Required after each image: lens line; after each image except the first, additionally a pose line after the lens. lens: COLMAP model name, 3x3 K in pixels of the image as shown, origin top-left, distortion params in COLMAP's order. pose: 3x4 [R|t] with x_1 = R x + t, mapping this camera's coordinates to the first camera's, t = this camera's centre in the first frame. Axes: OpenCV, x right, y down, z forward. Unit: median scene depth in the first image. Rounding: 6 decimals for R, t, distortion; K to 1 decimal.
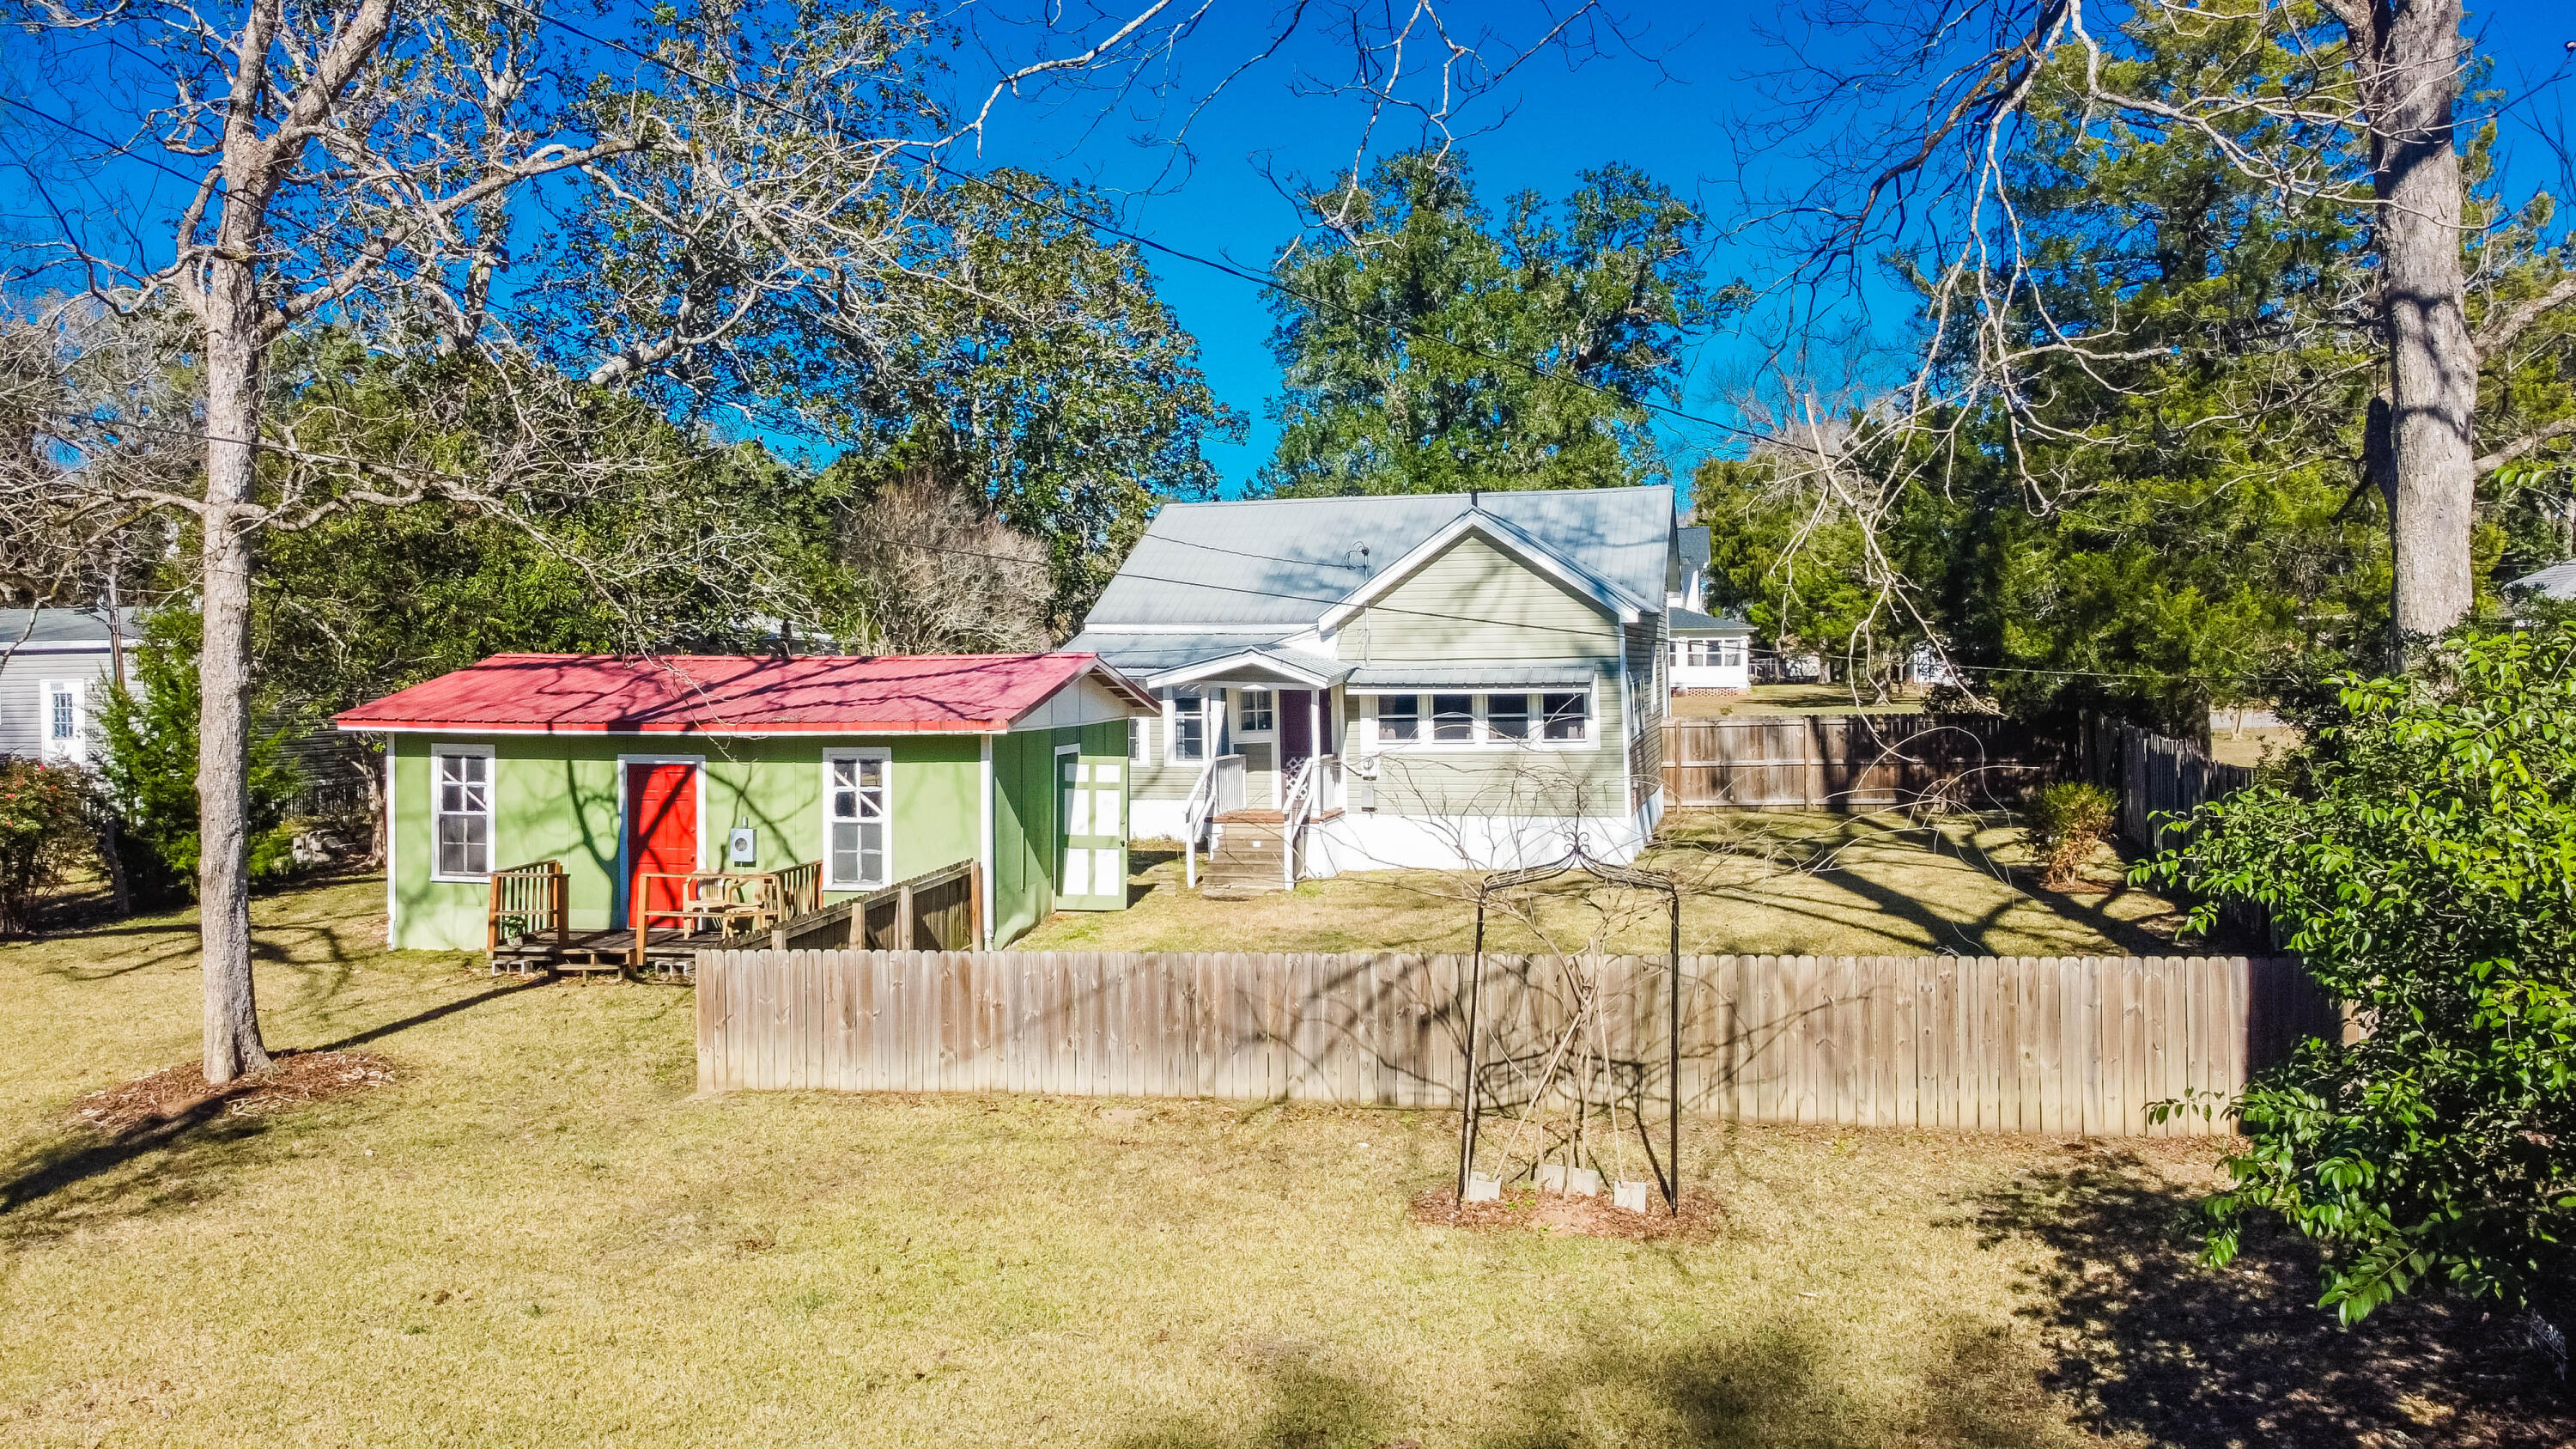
lens RADIAL K [[1942.7, 0, 1291.1], [0, 1942.7, 723.1], [0, 0, 1]] dist [-0.014276, 0.015989]
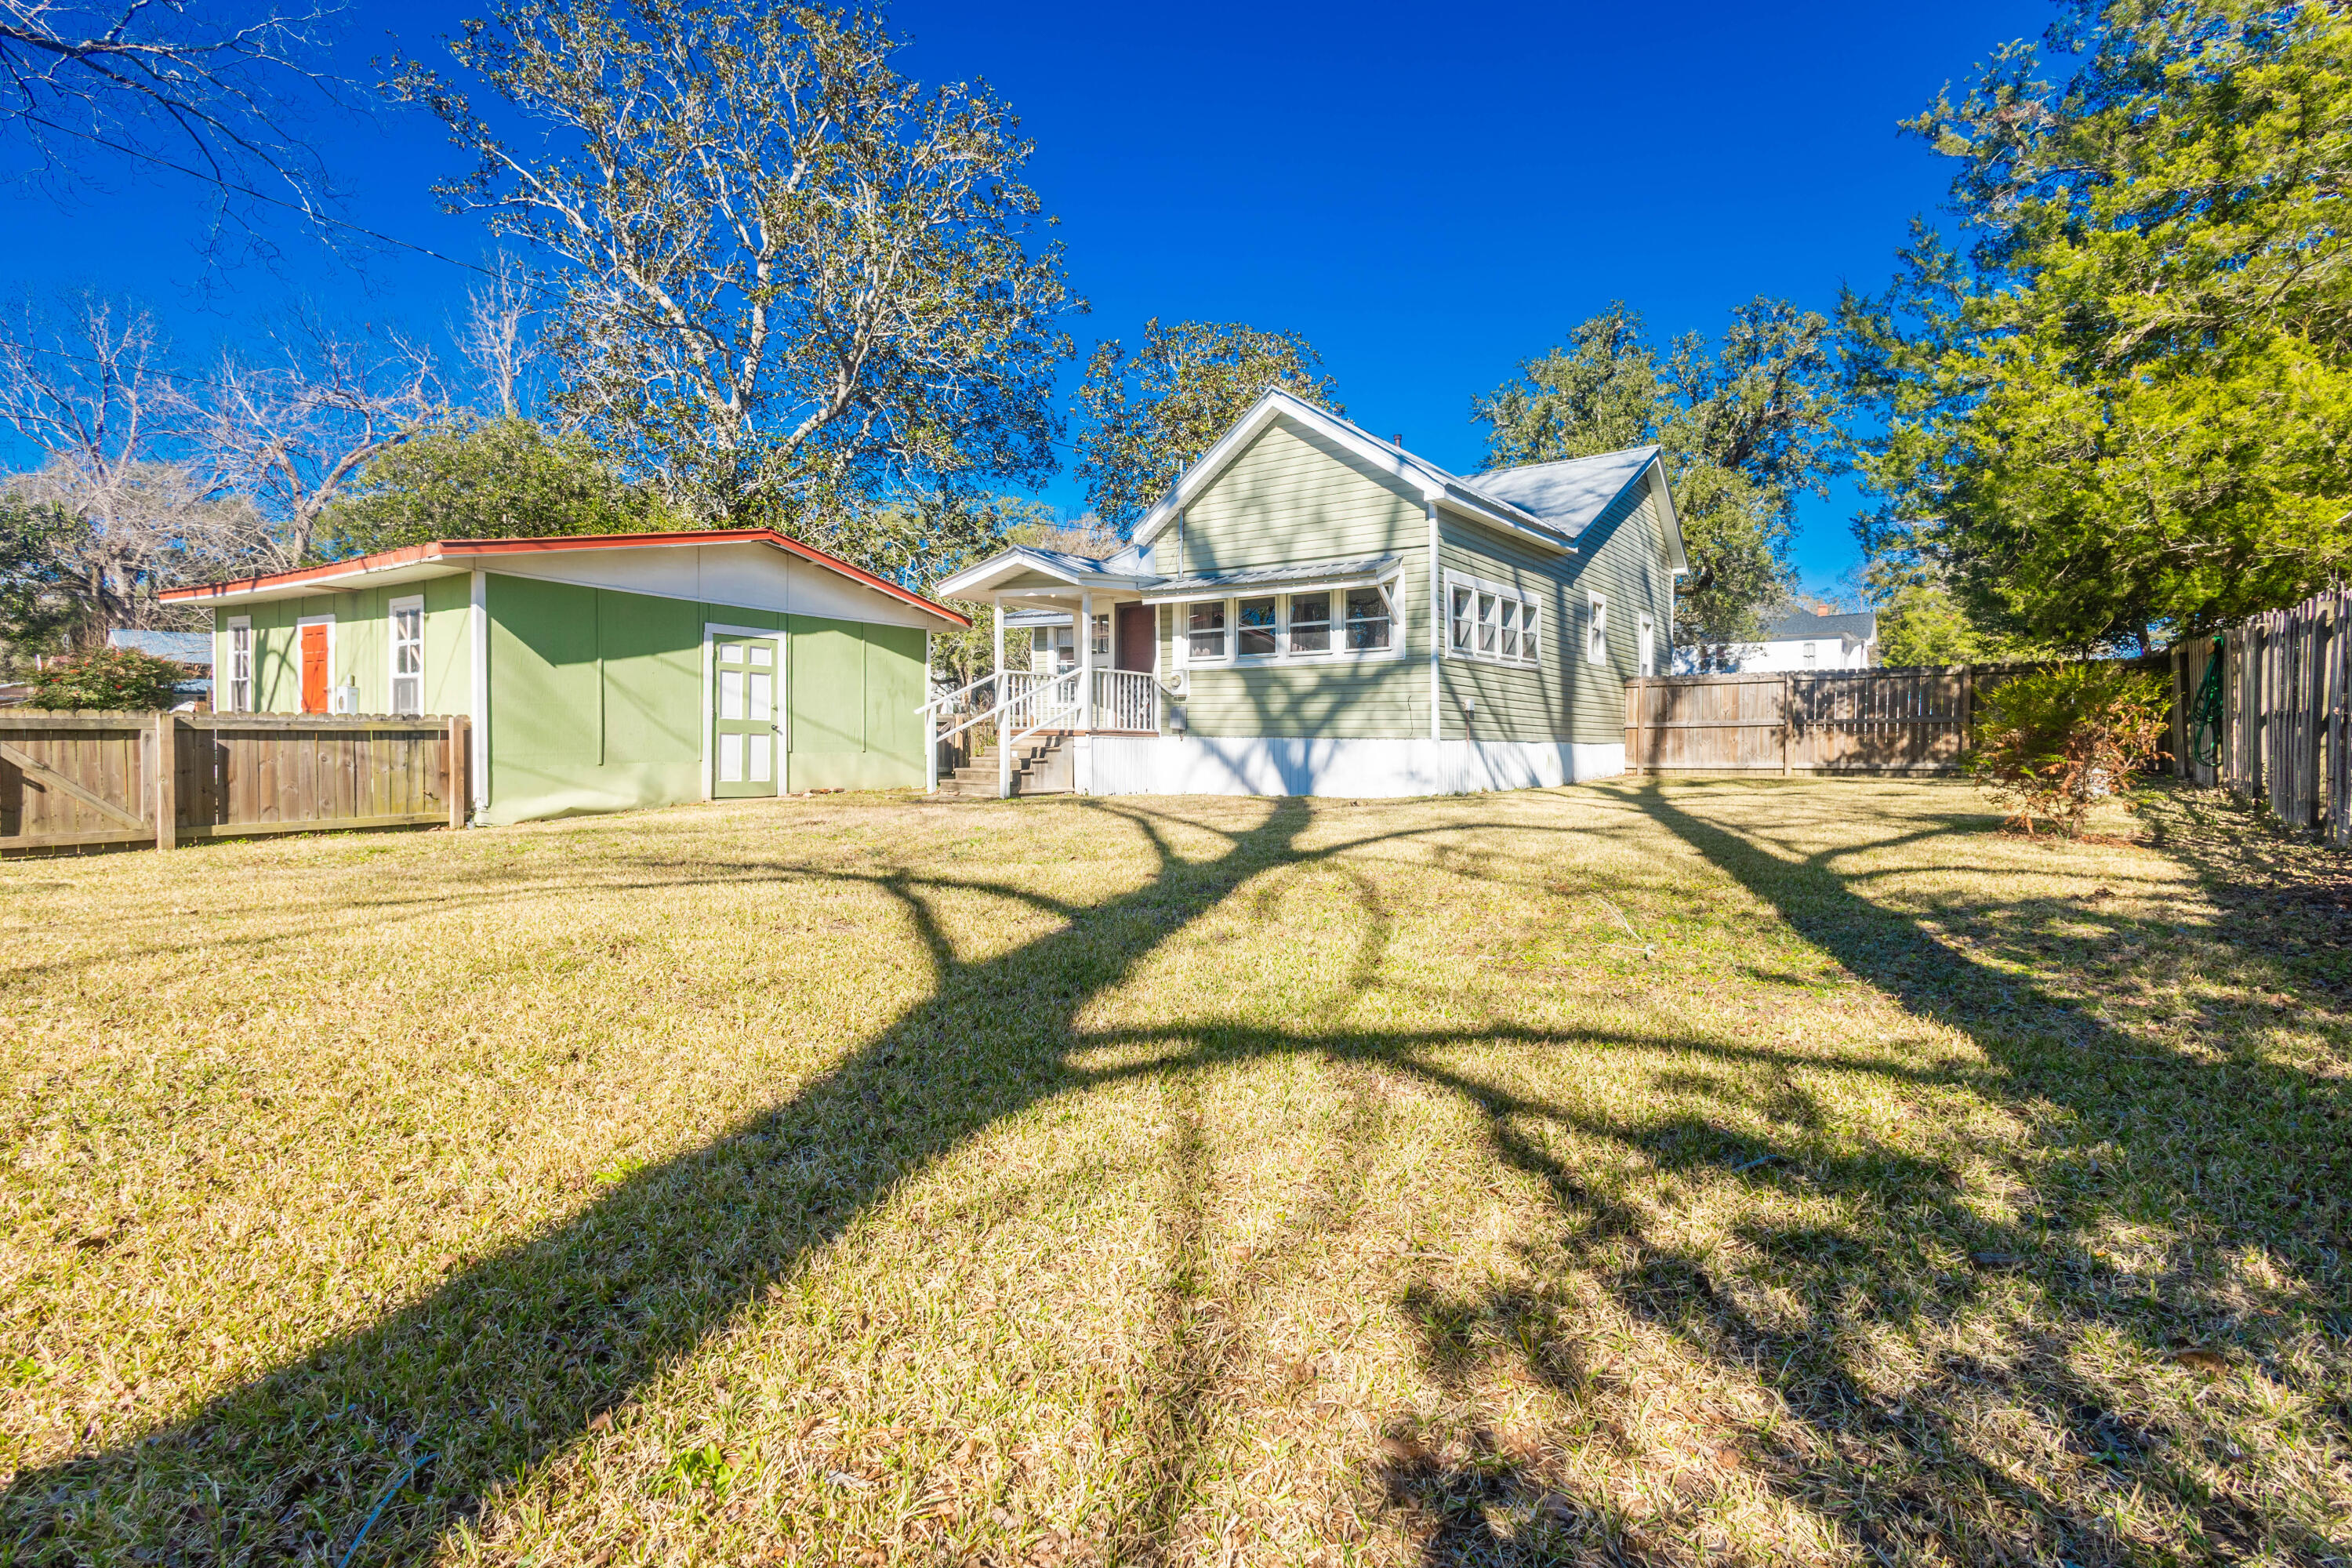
lens RADIAL K [[1058.5, 0, 1175.6], [0, 1058.5, 776.9], [0, 0, 1]] dist [0.008411, 0.000050]
pose [[0.917186, 0.036347, -0.396797, 0.306536], [-0.035002, 0.999331, 0.010634, 0.077677], [0.396918, 0.004136, 0.917845, 0.661826]]
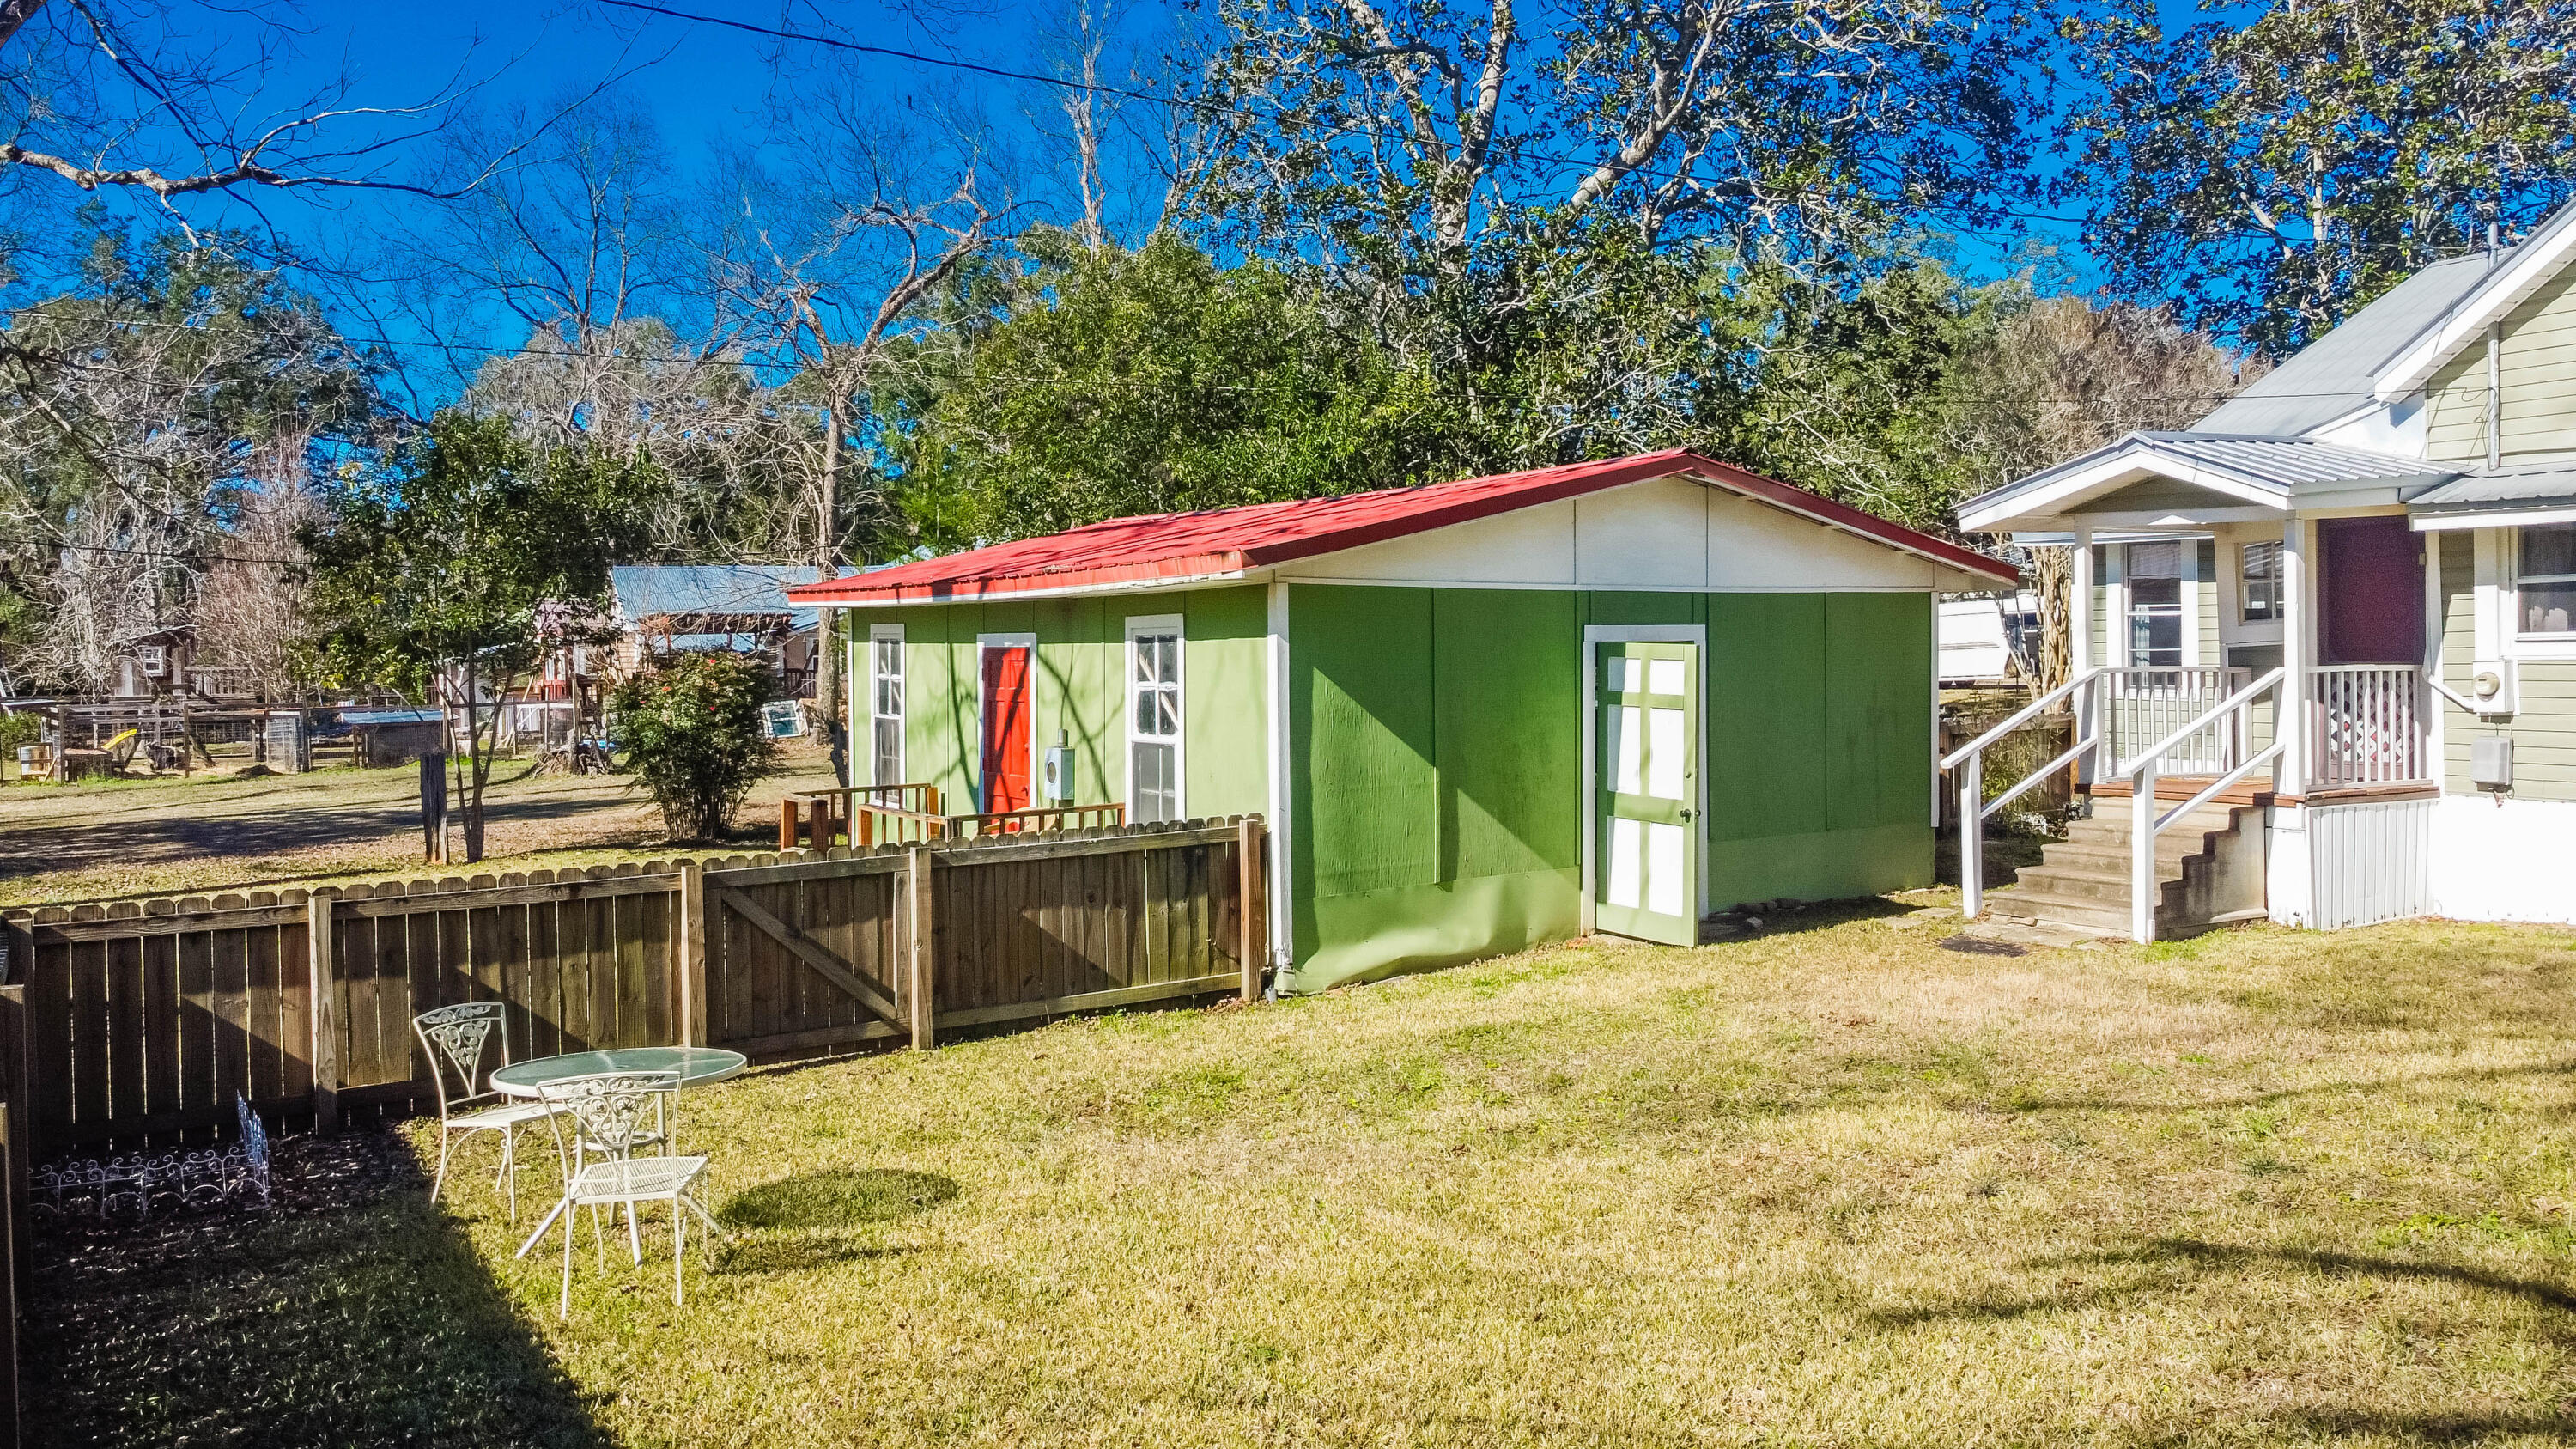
lens RADIAL K [[1942.7, 0, 1308.6], [0, 1942.7, 711.7], [0, 0, 1]] dist [-0.014276, 0.015989]
pose [[0.677431, 0.022239, -0.735250, 0.230880], [-0.016754, 0.999750, 0.014804, 0.031267], [0.735396, 0.002290, 0.677634, 0.620468]]
